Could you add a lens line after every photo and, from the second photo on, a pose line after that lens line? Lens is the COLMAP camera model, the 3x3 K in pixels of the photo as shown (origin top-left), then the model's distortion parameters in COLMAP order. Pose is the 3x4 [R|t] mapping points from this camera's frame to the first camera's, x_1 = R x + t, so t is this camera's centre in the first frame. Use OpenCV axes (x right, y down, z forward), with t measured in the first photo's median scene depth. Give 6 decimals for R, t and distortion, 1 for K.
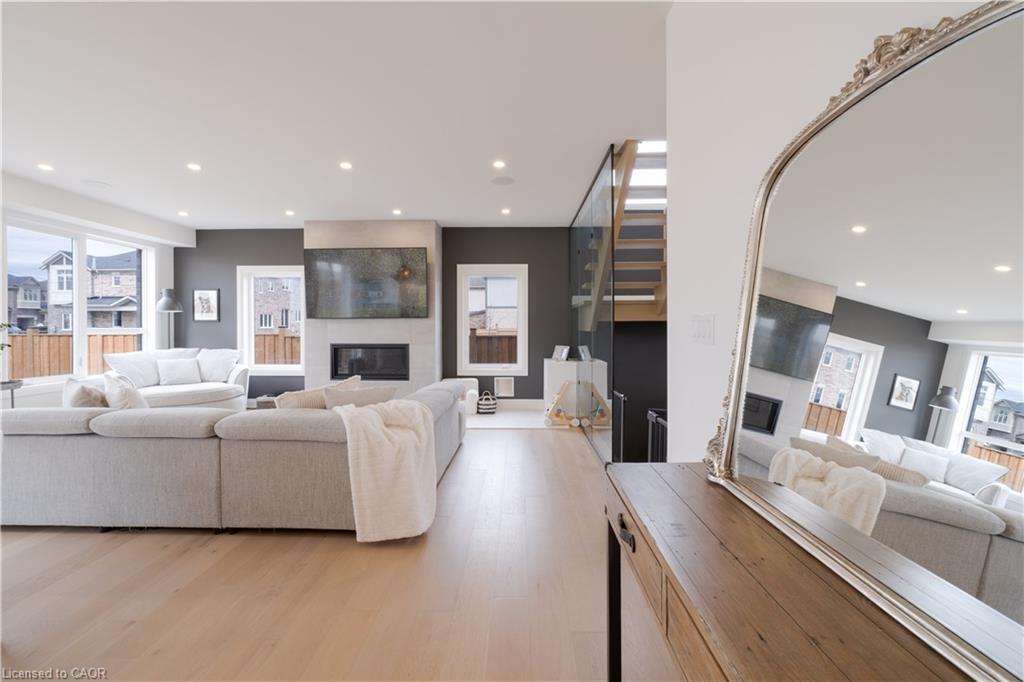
lens RADIAL K [[442.3, 0, 512.1], [0, 442.3, 334.6], [0, 0, 1]] dist [0.001770, 0.000485]
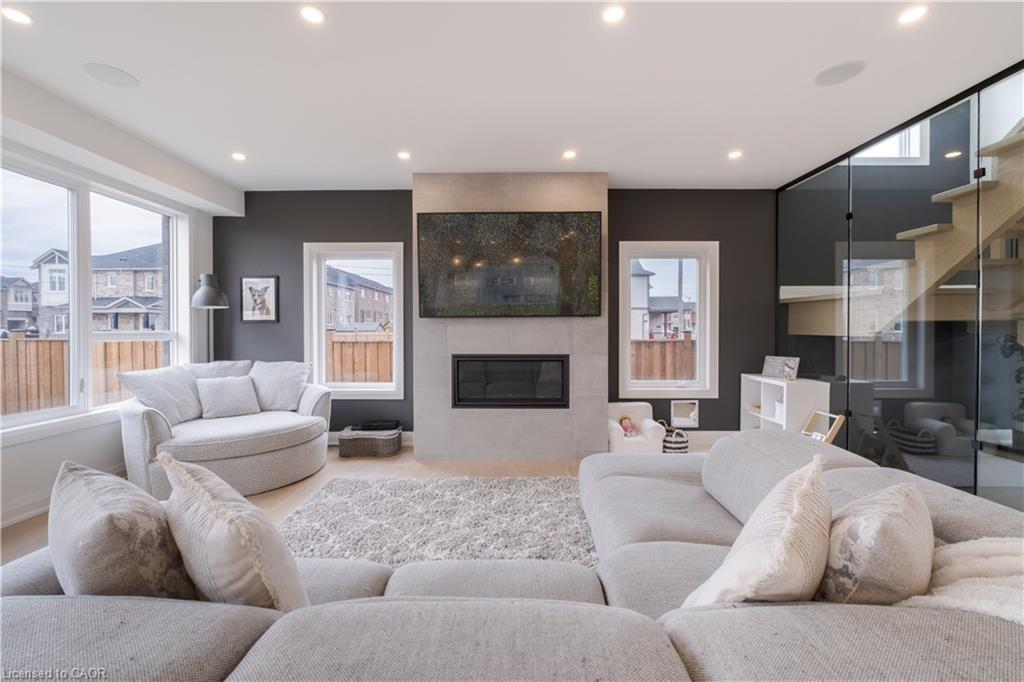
lens RADIAL K [[430.5, 0, 507.8], [0, 430.5, 339.6], [0, 0, 1]] dist [-0.003087, -0.000375]
pose [[0.999807, -0.001259, 0.019625, -0.315906], [0.001130, 0.999978, 0.006603, -0.006334], [-0.019633, -0.006580, 0.999786, 0.314376]]
